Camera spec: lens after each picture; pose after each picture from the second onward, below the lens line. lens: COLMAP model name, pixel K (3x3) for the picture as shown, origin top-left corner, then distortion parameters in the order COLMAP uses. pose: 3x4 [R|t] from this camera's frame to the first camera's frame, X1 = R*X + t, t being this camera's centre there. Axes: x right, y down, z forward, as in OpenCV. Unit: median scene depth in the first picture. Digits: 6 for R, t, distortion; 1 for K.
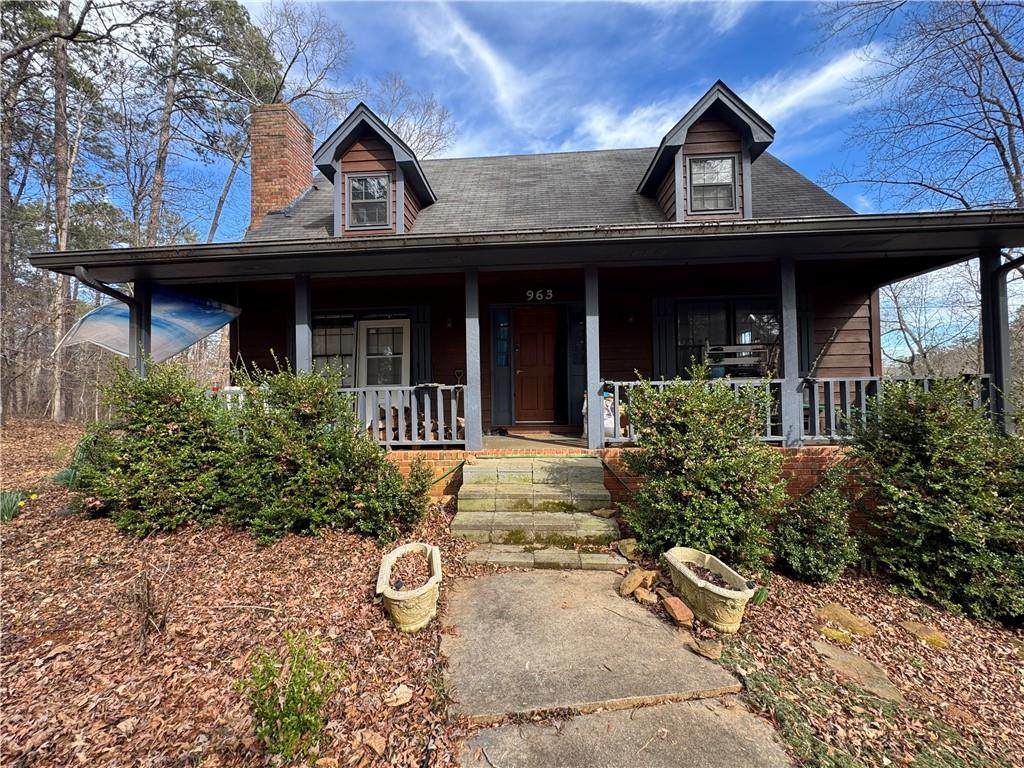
lens RADIAL K [[410.1, 0, 513.8], [0, 410.1, 383.4], [0, 0, 1]] dist [-0.003182, -0.000155]
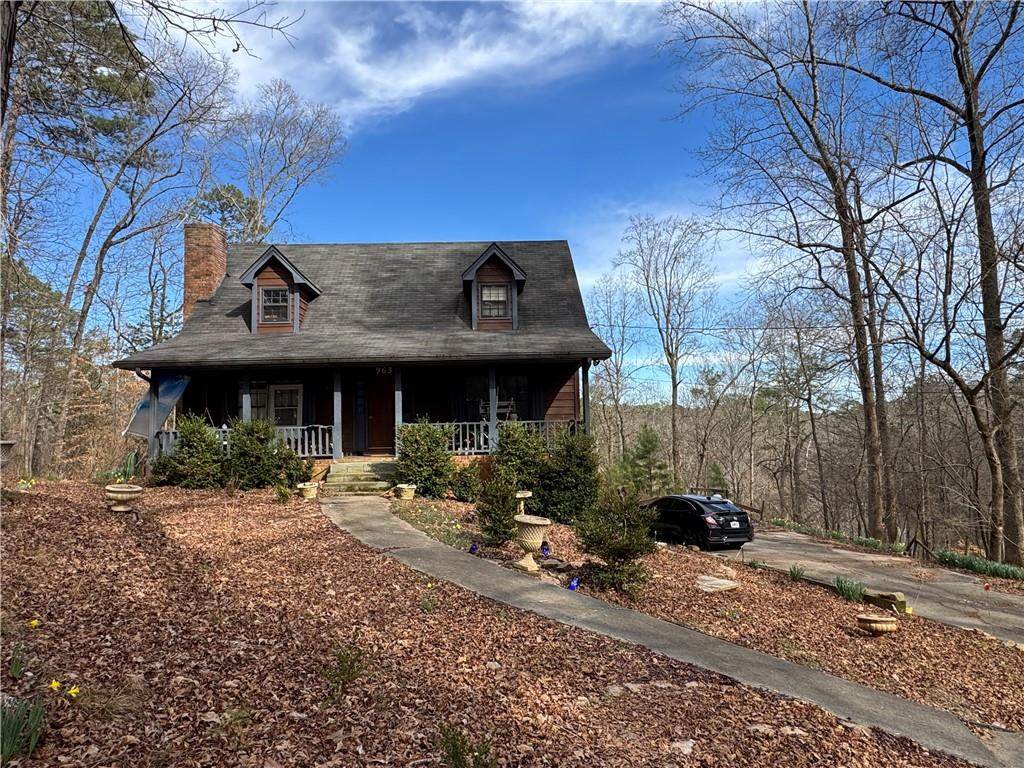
lens RADIAL K [[629.2, 0, 510.2], [0, 629.2, 383.3], [0, 0, 1]] dist [-0.025066, 0.000454]
pose [[0.995146, -0.000496, 0.098412, 0.408559], [0.006533, 0.998115, -0.061022, -0.008953], [-0.098196, 0.061368, 0.993273, -1.980434]]
